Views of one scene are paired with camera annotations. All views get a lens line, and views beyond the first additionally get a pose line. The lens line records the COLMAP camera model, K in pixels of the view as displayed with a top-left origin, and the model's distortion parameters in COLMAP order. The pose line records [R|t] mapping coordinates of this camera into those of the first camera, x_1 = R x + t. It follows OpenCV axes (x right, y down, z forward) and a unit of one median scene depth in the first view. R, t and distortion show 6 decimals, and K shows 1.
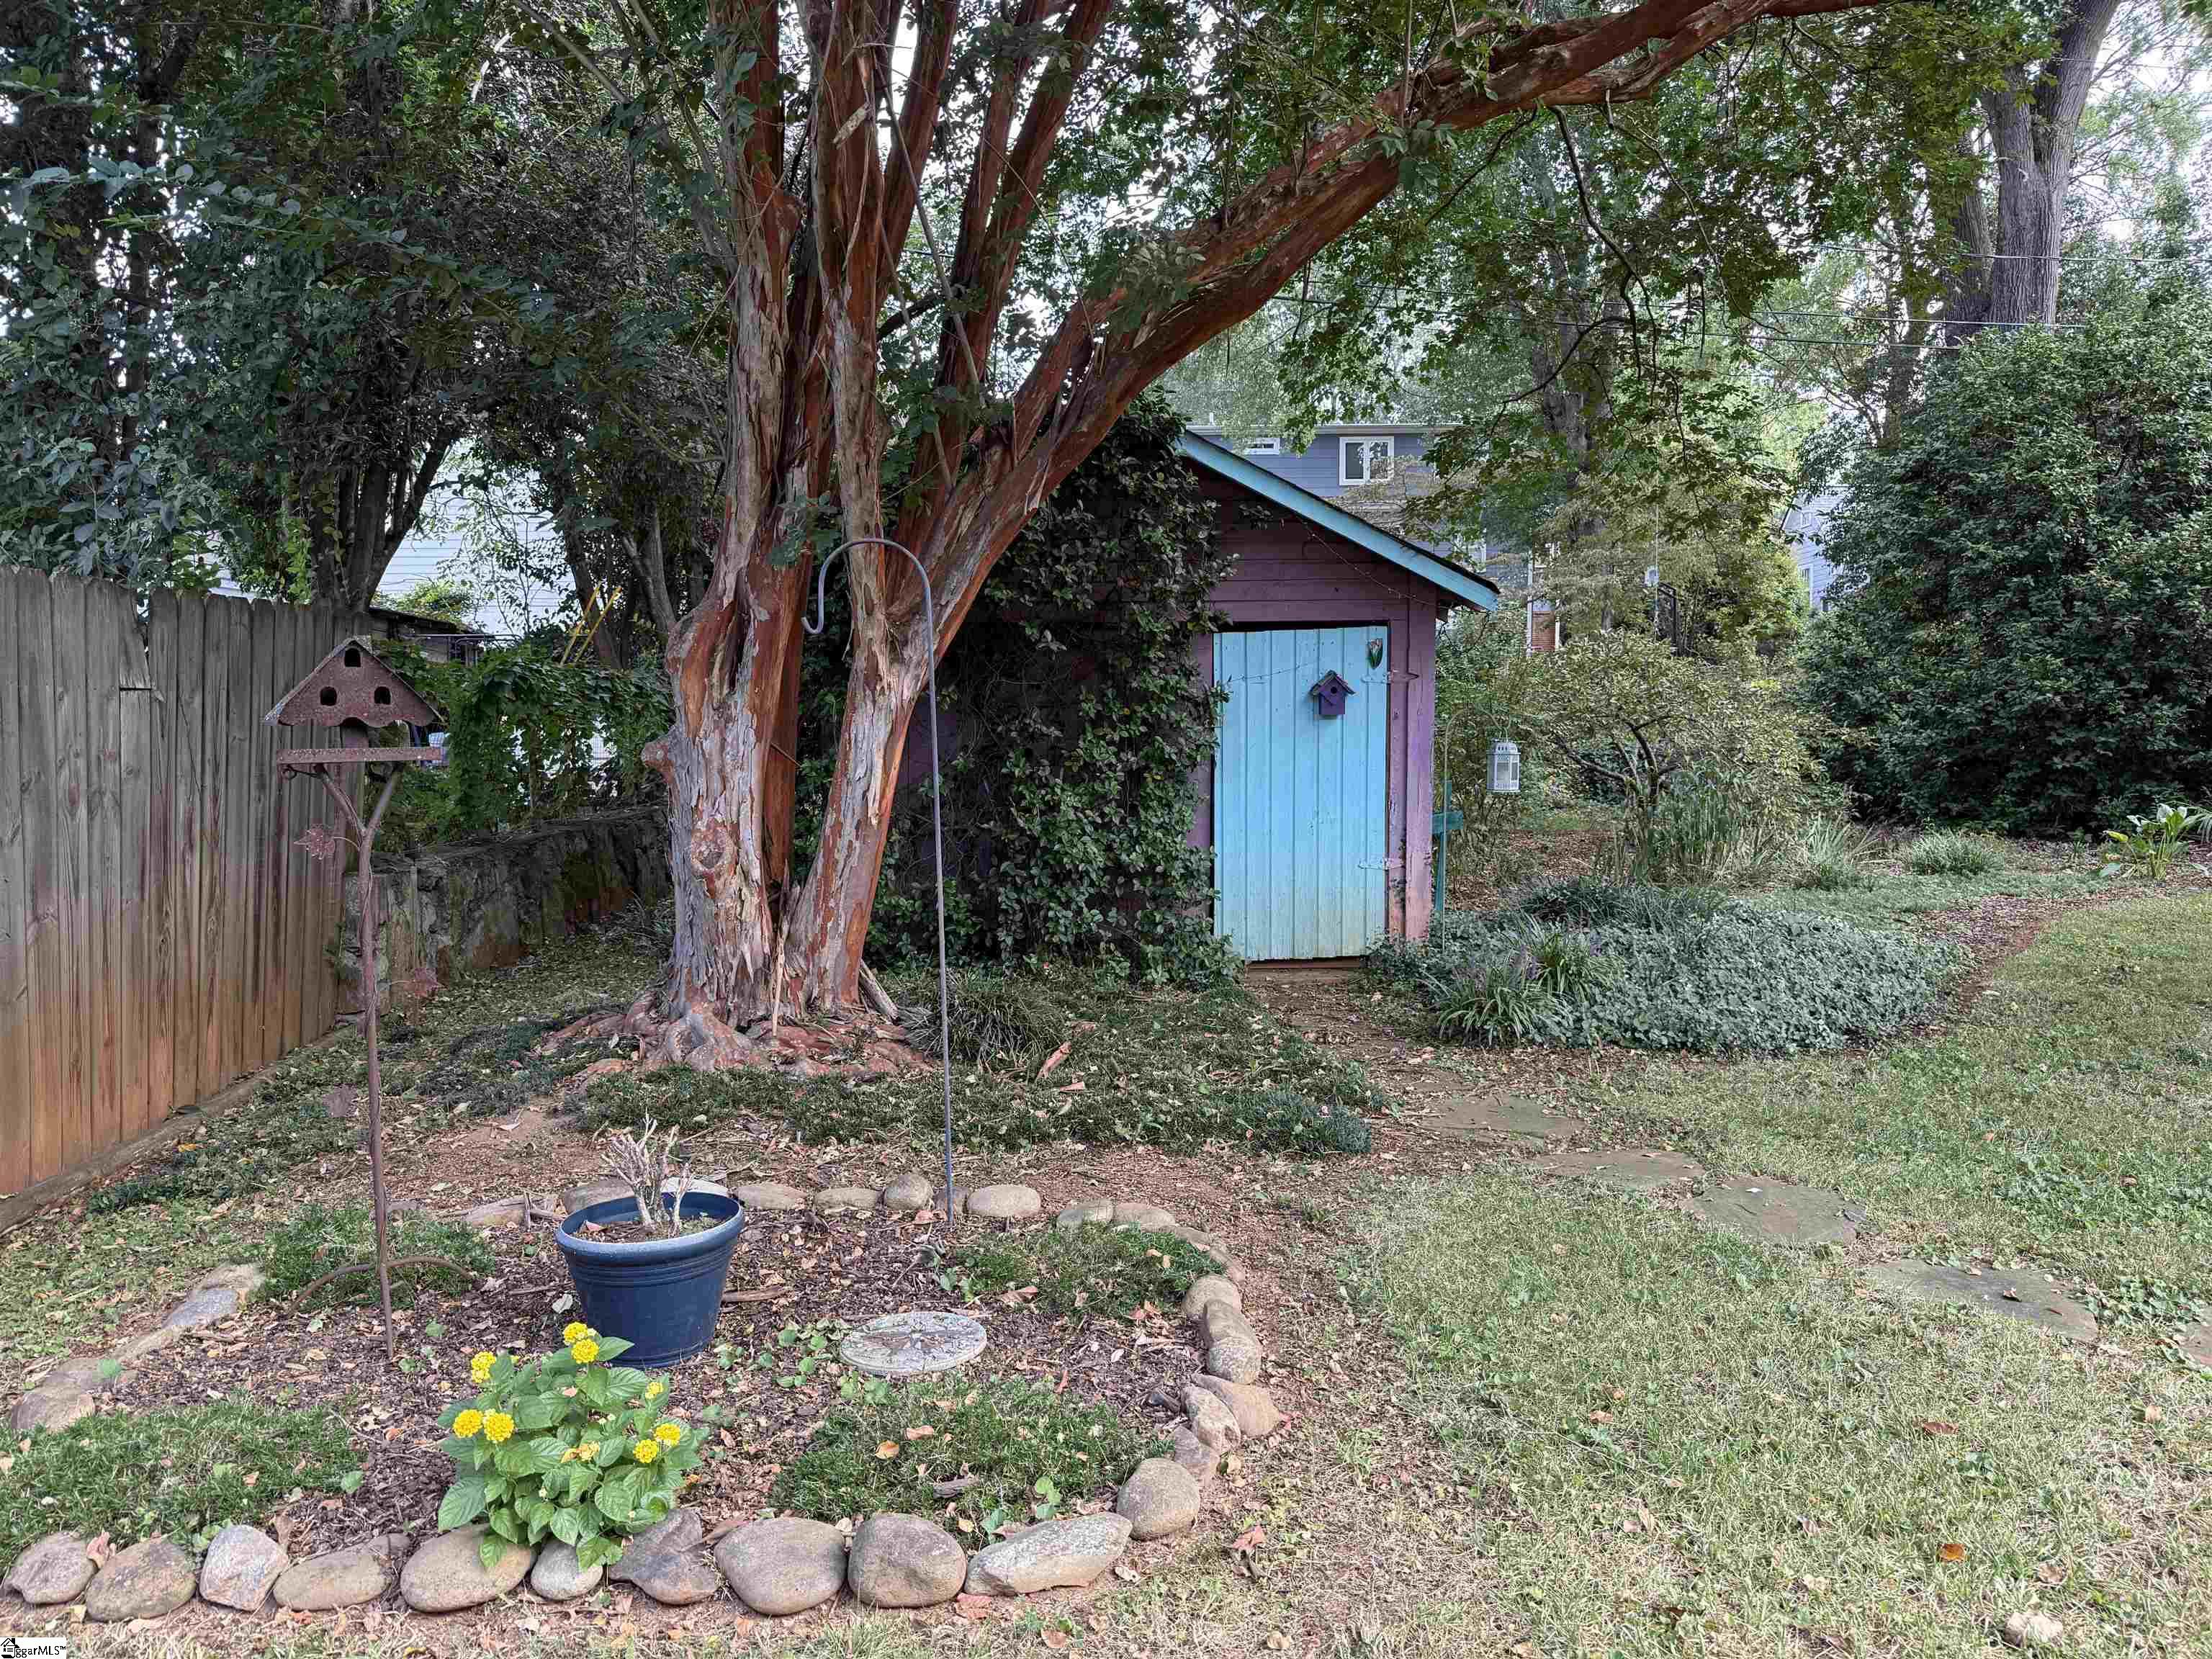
lens RADIAL K [[1537.0, 0, 1108.4], [0, 1537.0, 836.5], [0, 0, 1]] dist [0.205687, -0.352645]
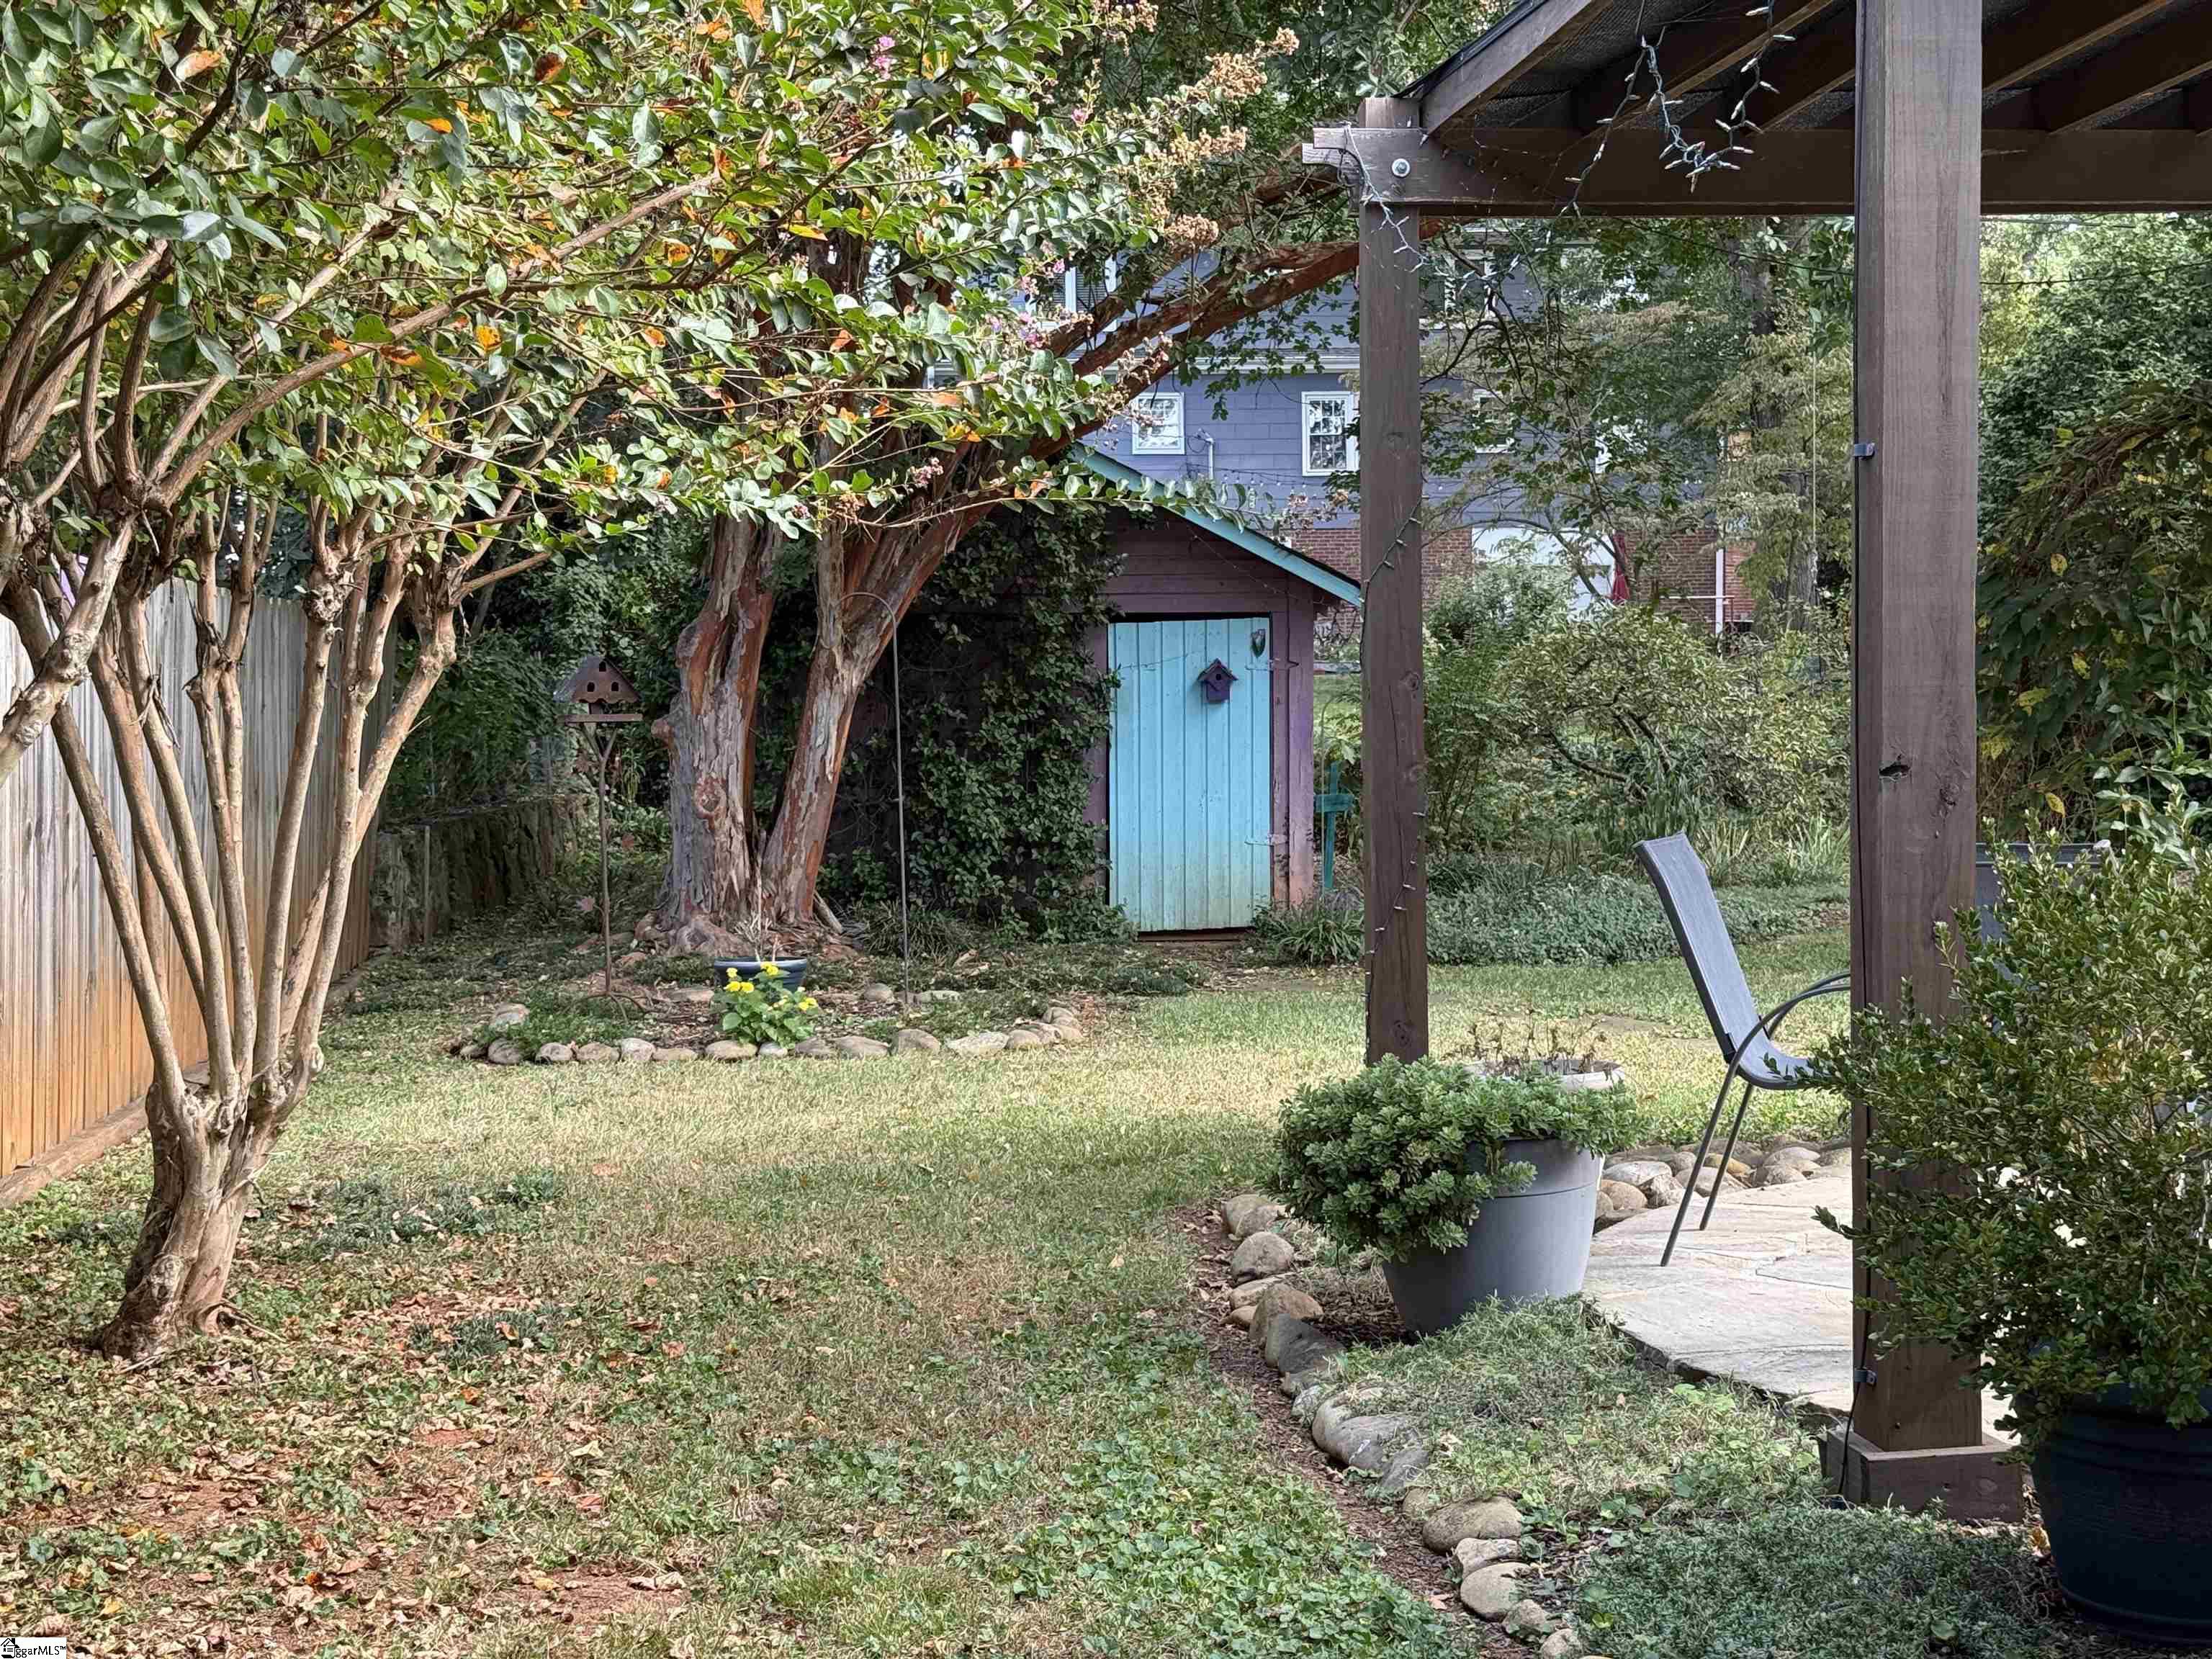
lens RADIAL K [[3083.0, 0, 1078.9], [0, 3083.0, 840.3], [0, 0, 1]] dist [0.213324, -0.427719]
pose [[0.999890, -0.001620, 0.014747, 0.017317], [0.002164, 0.999314, -0.036980, 0.103293], [-0.014677, 0.037008, 0.999207, -1.201645]]
